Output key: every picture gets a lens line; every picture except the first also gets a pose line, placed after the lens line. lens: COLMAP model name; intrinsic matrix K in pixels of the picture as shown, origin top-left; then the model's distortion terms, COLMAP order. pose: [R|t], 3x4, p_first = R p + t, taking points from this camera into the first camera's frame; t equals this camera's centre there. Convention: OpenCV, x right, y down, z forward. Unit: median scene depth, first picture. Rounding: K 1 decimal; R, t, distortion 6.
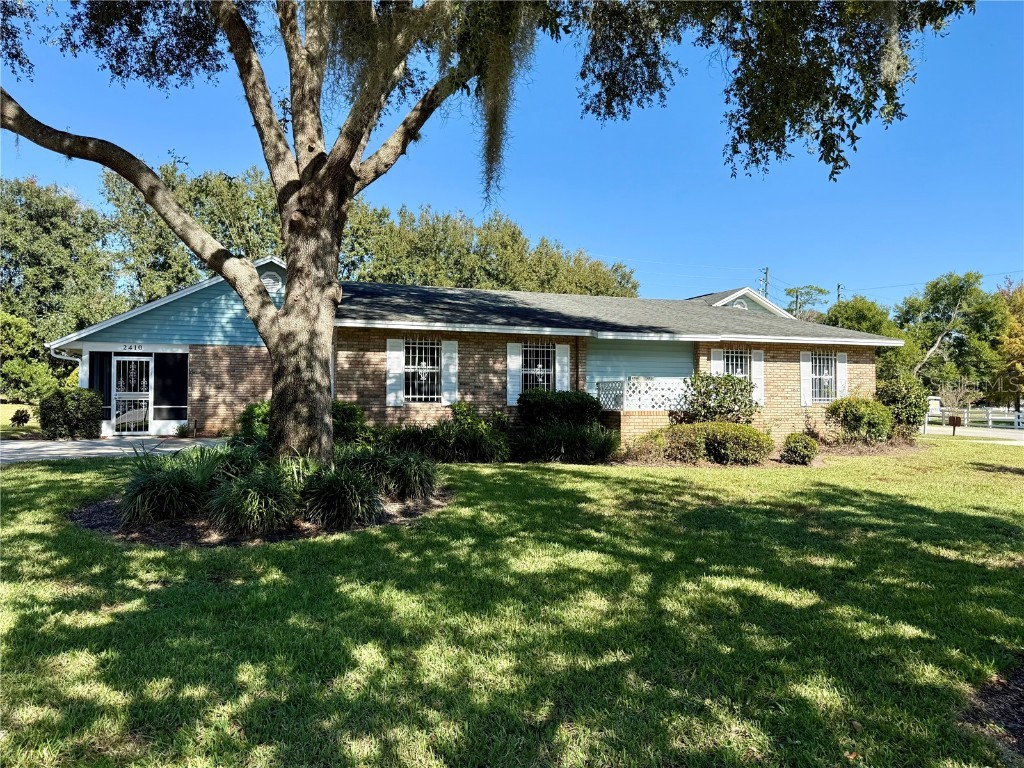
lens RADIAL K [[740.3, 0, 512.0], [0, 740.3, 384.0], [0, 0, 1]] dist [0.092524, -0.107730]
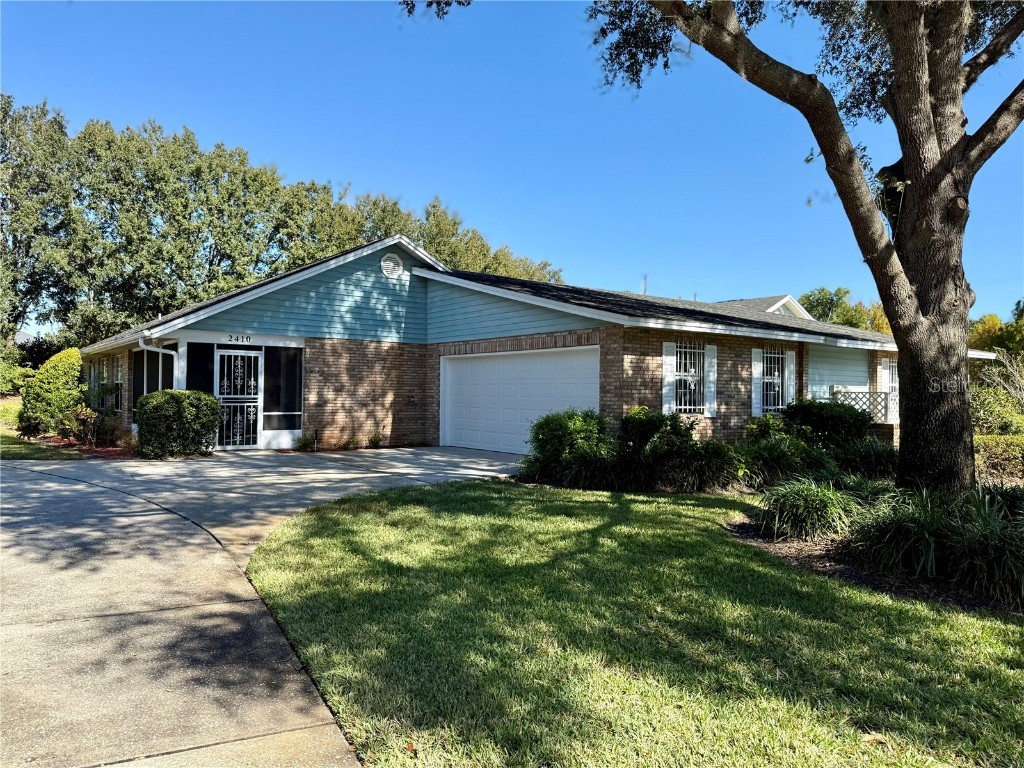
lens RADIAL K [[740.3, 0, 512.0], [0, 740.3, 384.0], [0, 0, 1]] dist [0.092524, -0.107730]
pose [[0.954361, 0.011798, 0.298421, -0.462184], [-0.014807, 0.999860, 0.007827, -0.011426], [-0.298287, -0.011888, 0.954402, 0.161013]]
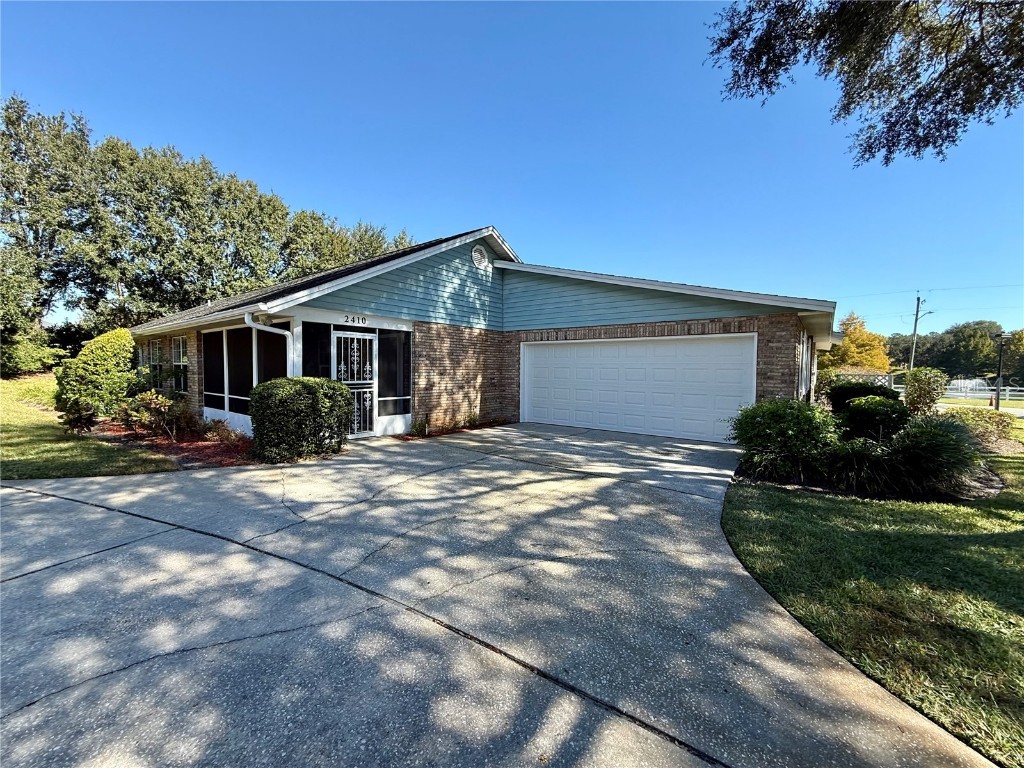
lens RADIAL K [[407.8, 0, 509.2], [0, 407.8, 385.3], [0, 0, 1]] dist [-0.000085, 0.000224]
pose [[0.837681, -0.017006, 0.545895, -0.592984], [-0.019952, 0.997895, 0.061703, -0.012418], [-0.545795, -0.062579, 0.835579, 0.579892]]
